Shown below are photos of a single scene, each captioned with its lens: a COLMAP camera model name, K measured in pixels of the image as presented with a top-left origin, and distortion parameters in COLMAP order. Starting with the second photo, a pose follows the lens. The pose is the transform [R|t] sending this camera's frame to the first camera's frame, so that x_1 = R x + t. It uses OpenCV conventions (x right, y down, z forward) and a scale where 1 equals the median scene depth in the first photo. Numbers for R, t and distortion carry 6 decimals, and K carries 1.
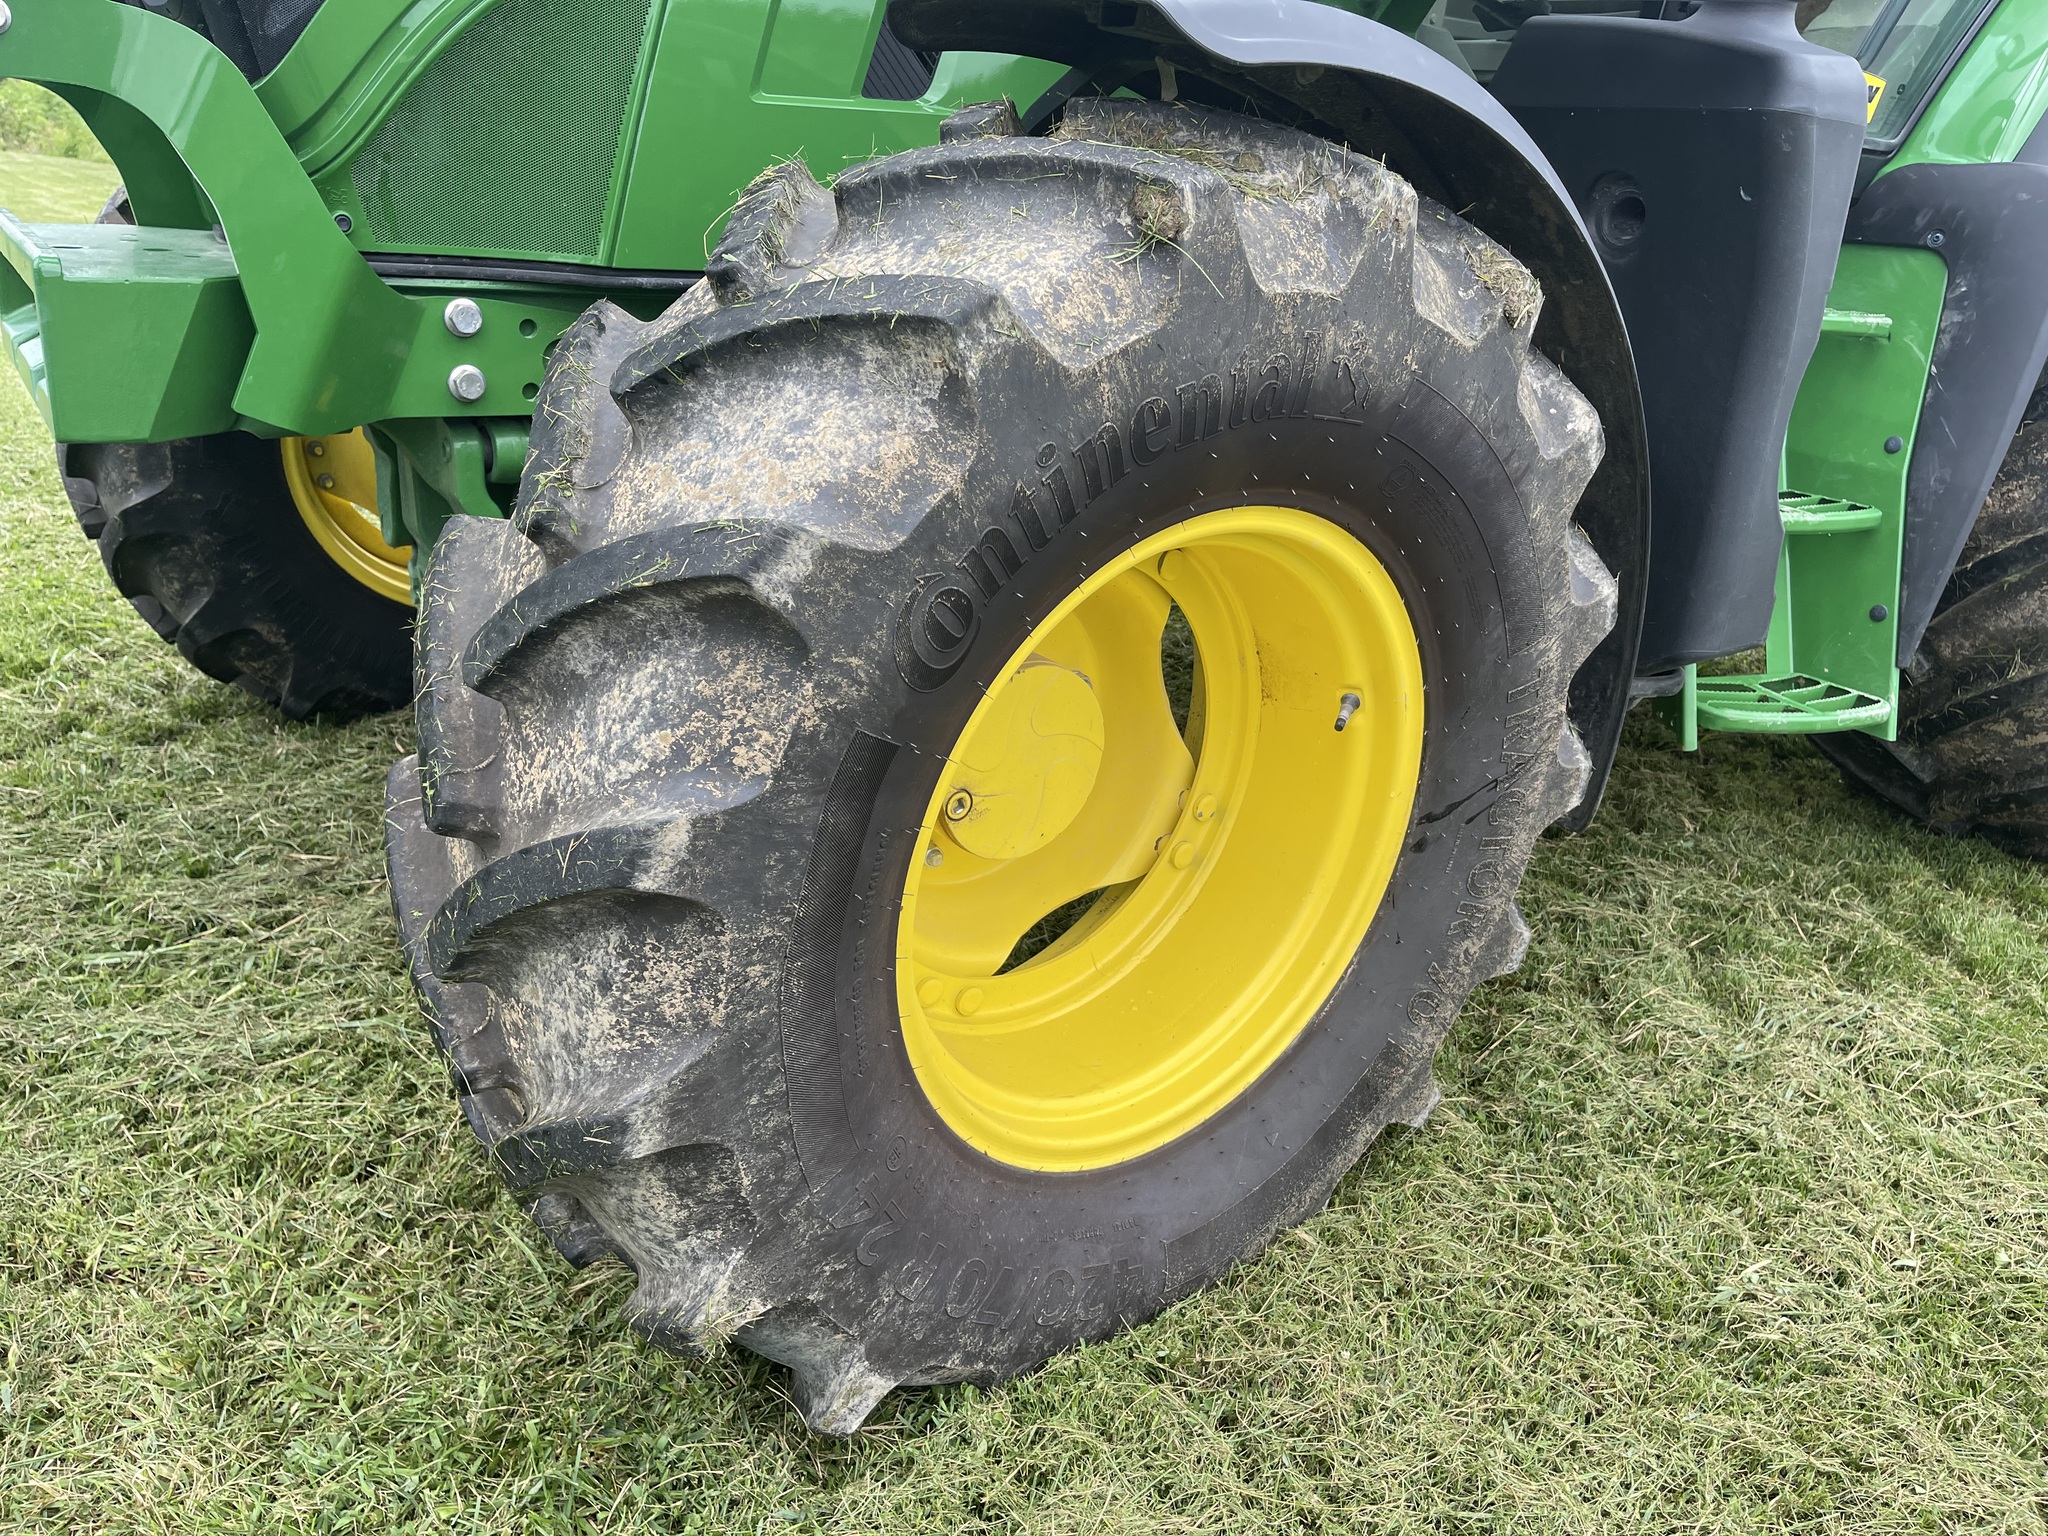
lens RADIAL K [[1571.6, 0, 1042.2], [0, 1571.6, 788.7], [0, 0, 1]] dist [0.064964, -0.087366]
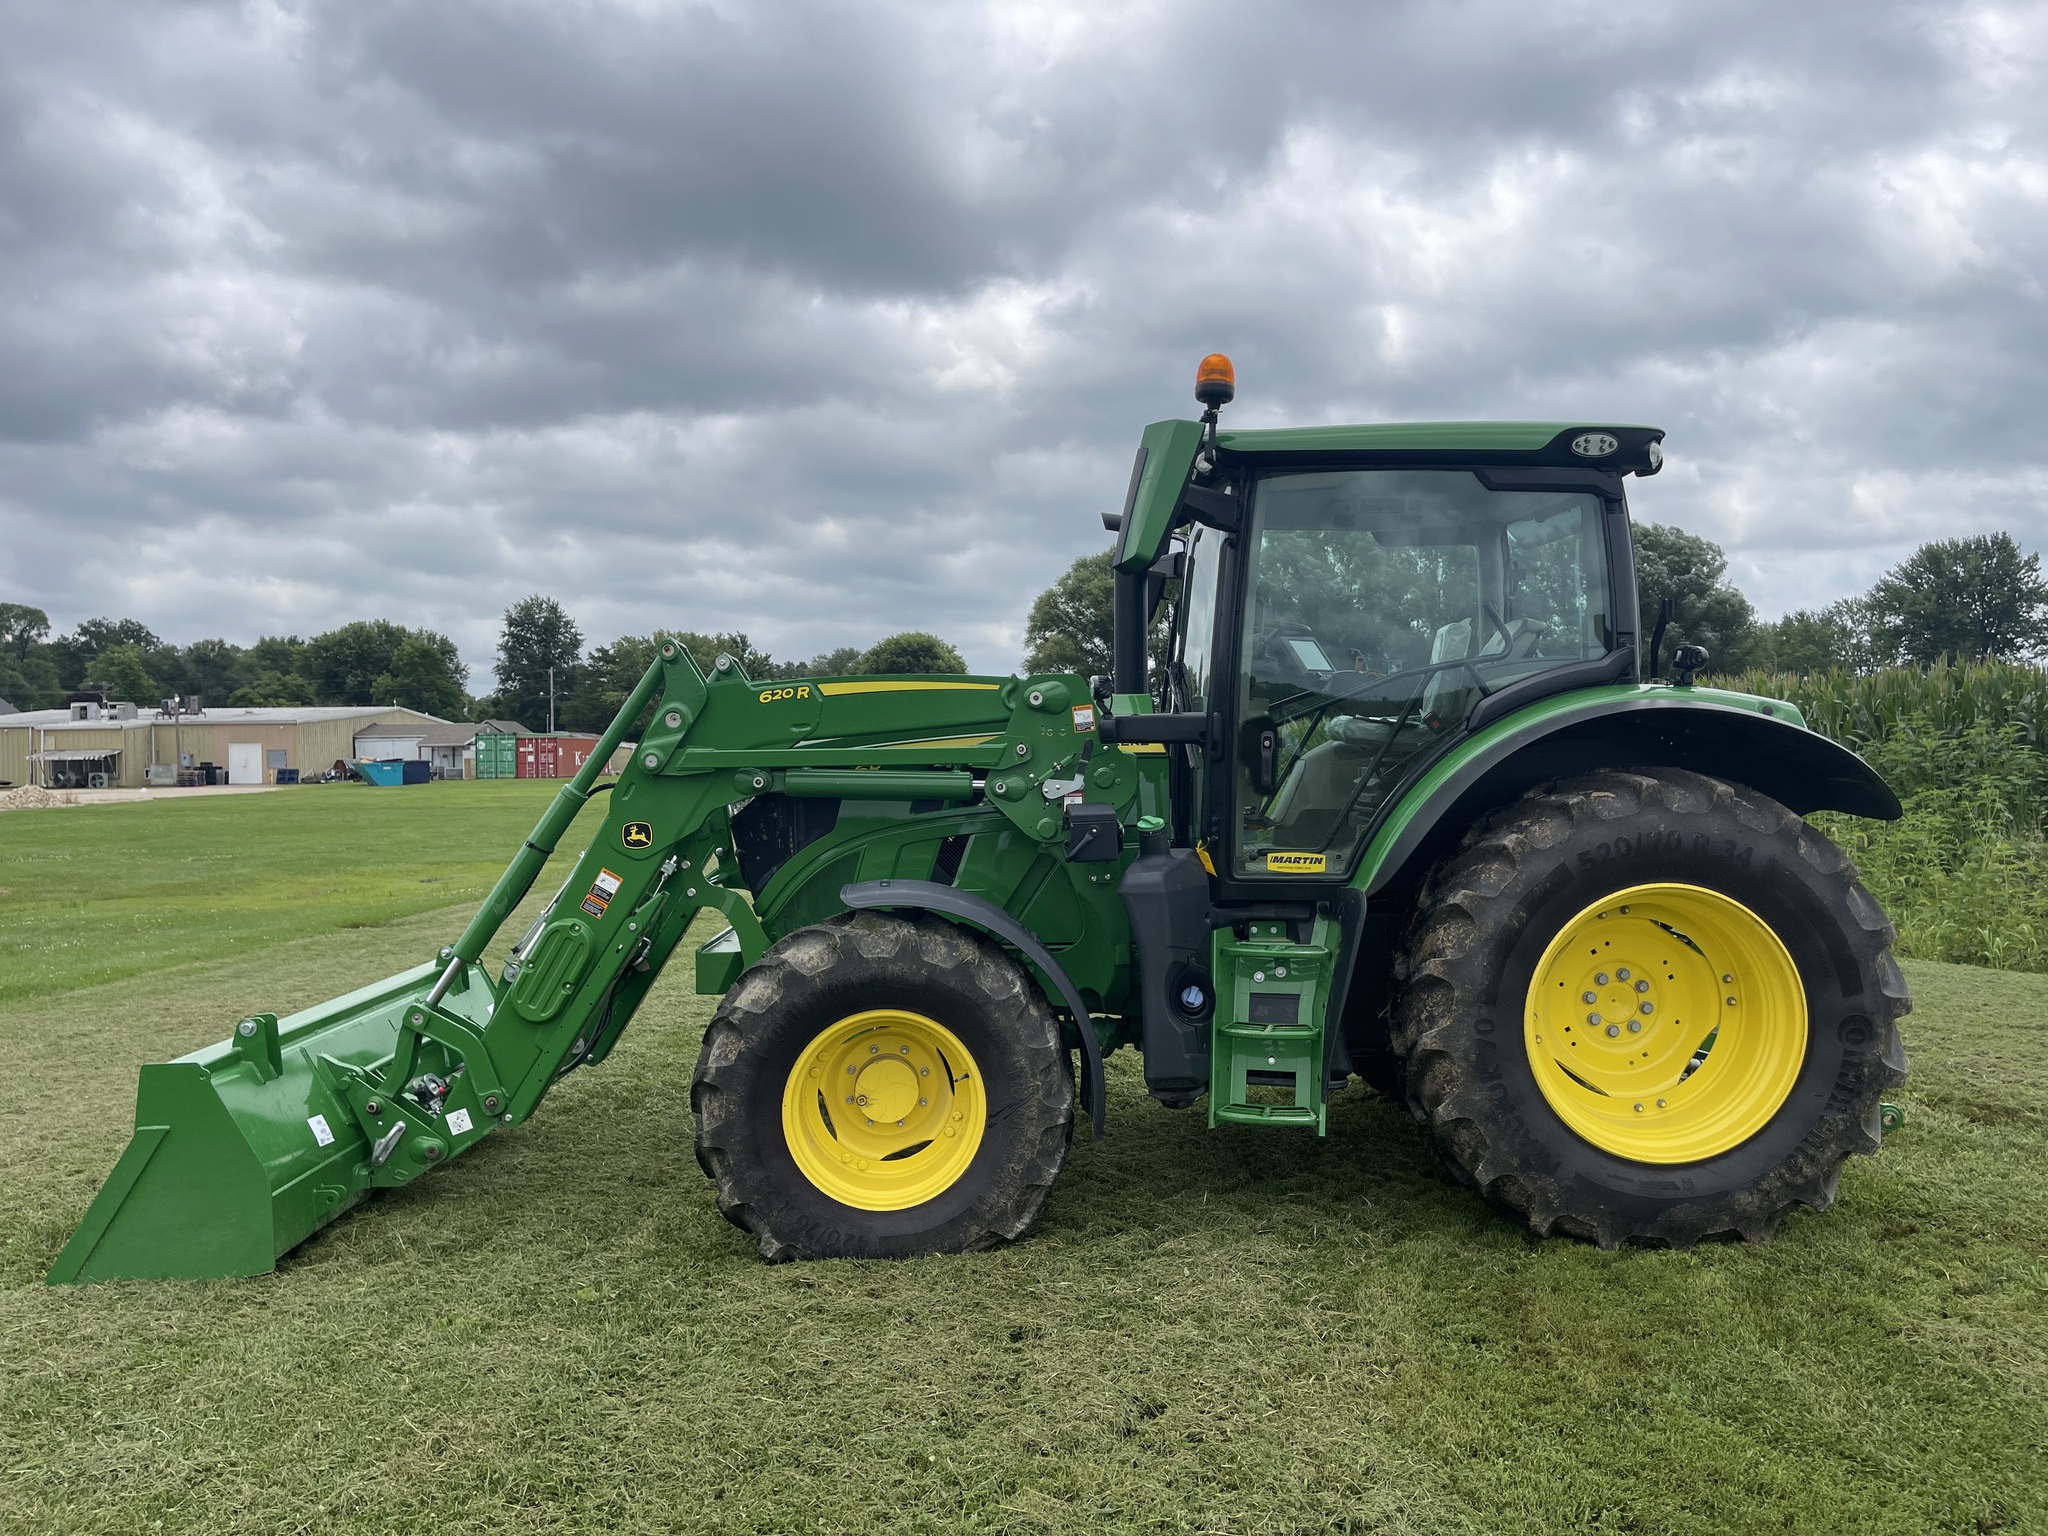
lens RADIAL K [[1571.6, 0, 1061.7], [0, 1571.6, 792.0], [0, 0, 1]] dist [0.064964, -0.087366]
pose [[0.807882, -0.068087, -0.585398, 3.124733], [-0.146175, 0.939116, -0.310957, 0.511332], [0.570929, 0.336787, 0.748742, -2.035742]]
